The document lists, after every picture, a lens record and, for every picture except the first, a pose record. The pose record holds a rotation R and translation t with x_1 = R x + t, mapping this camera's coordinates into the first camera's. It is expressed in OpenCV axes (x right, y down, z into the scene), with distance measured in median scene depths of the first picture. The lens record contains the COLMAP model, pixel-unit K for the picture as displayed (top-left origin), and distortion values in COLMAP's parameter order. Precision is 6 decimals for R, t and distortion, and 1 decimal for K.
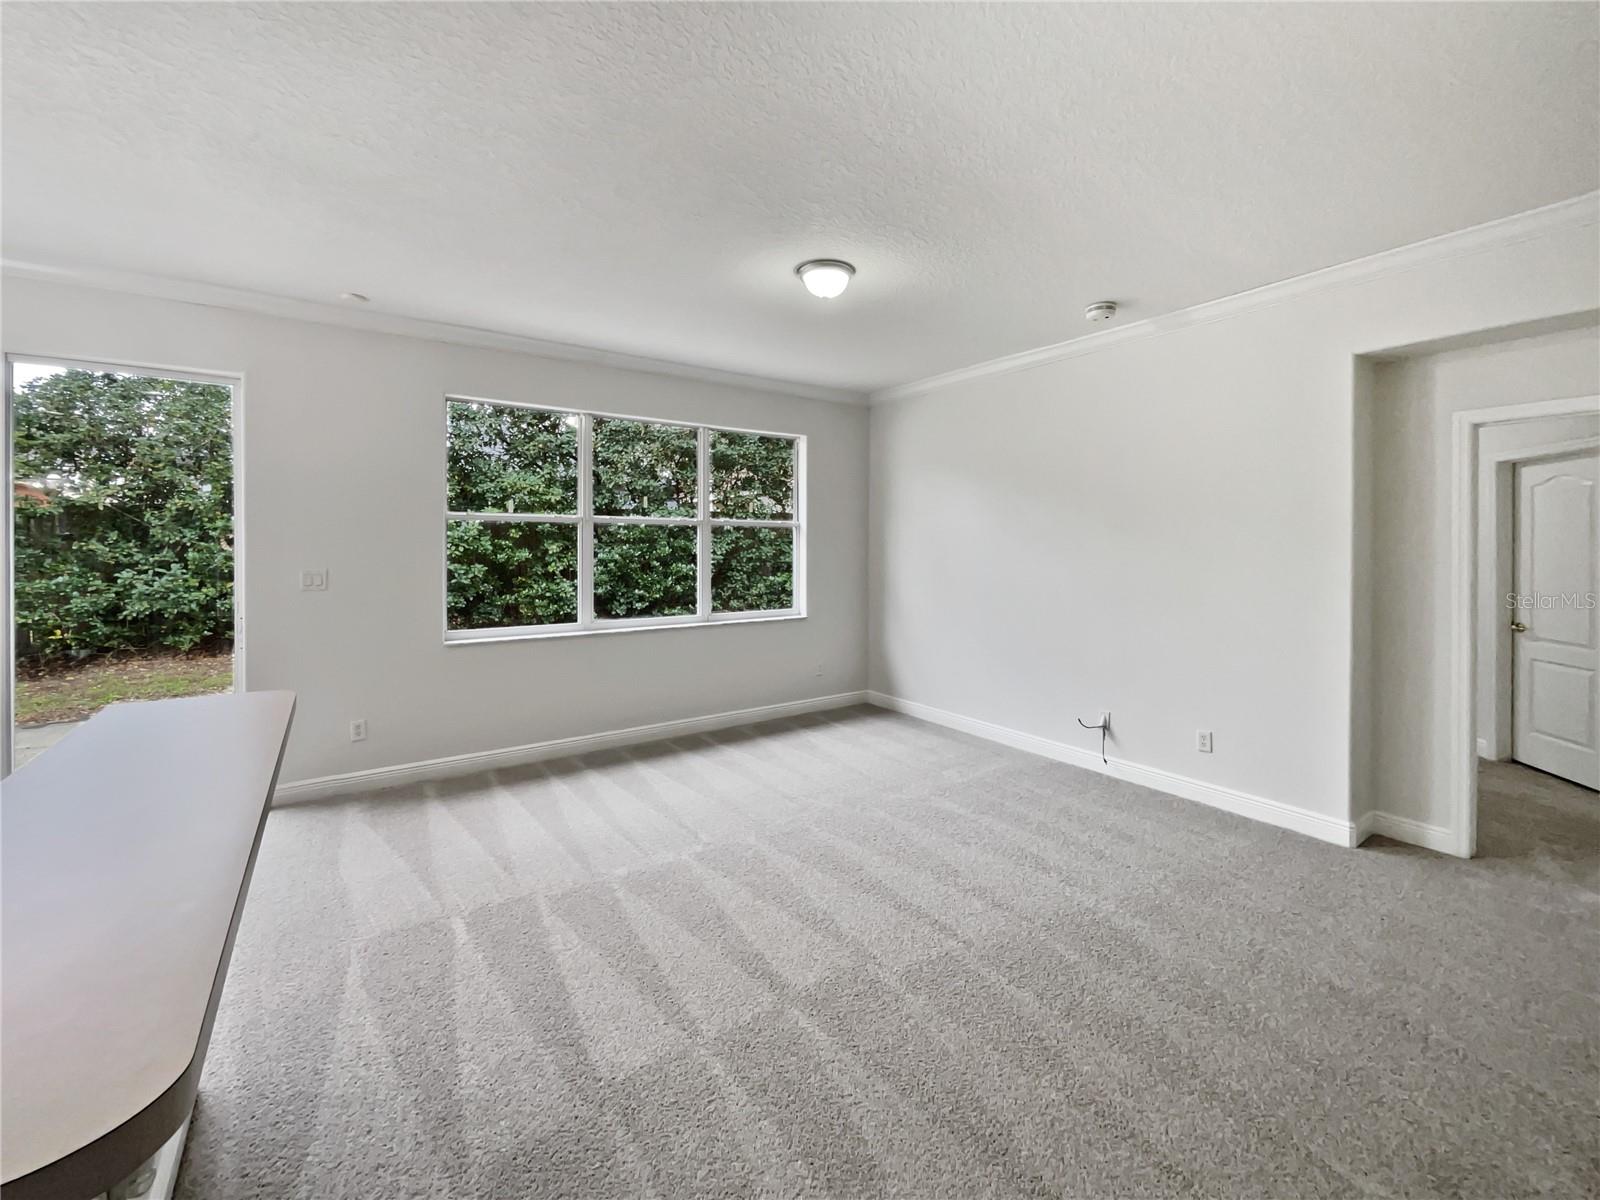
lens RADIAL K [[660.1, 0, 802.9], [0, 660.1, 541.3], [0, 0, 1]] dist [-0.001502, -0.000639]
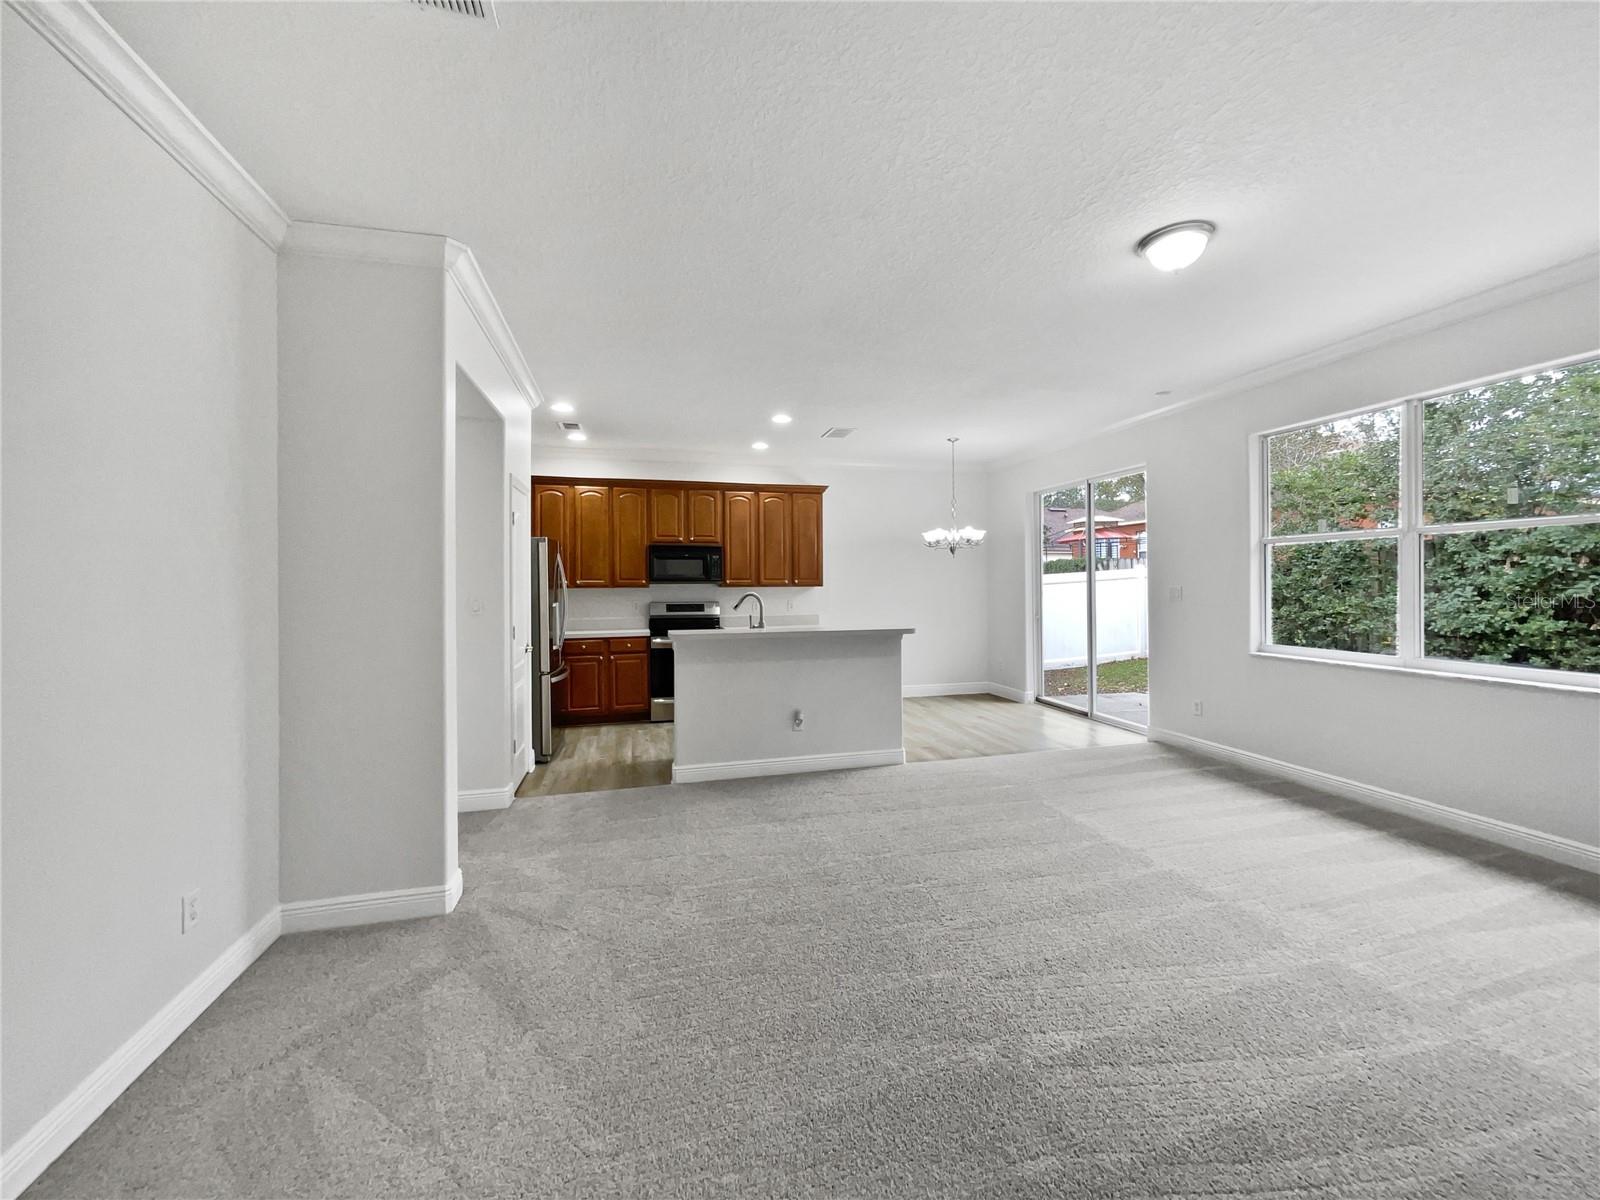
lens RADIAL K [[632.6, 0, 804.1], [0, 632.6, 596.3], [0, 0, 1]] dist [0.000200, -0.000132]
pose [[-0.348994, 0.024774, -0.936797, 0.372764], [0.018949, 0.999633, 0.019377, 0.008797], [0.936933, -0.010988, -0.349335, 0.319257]]
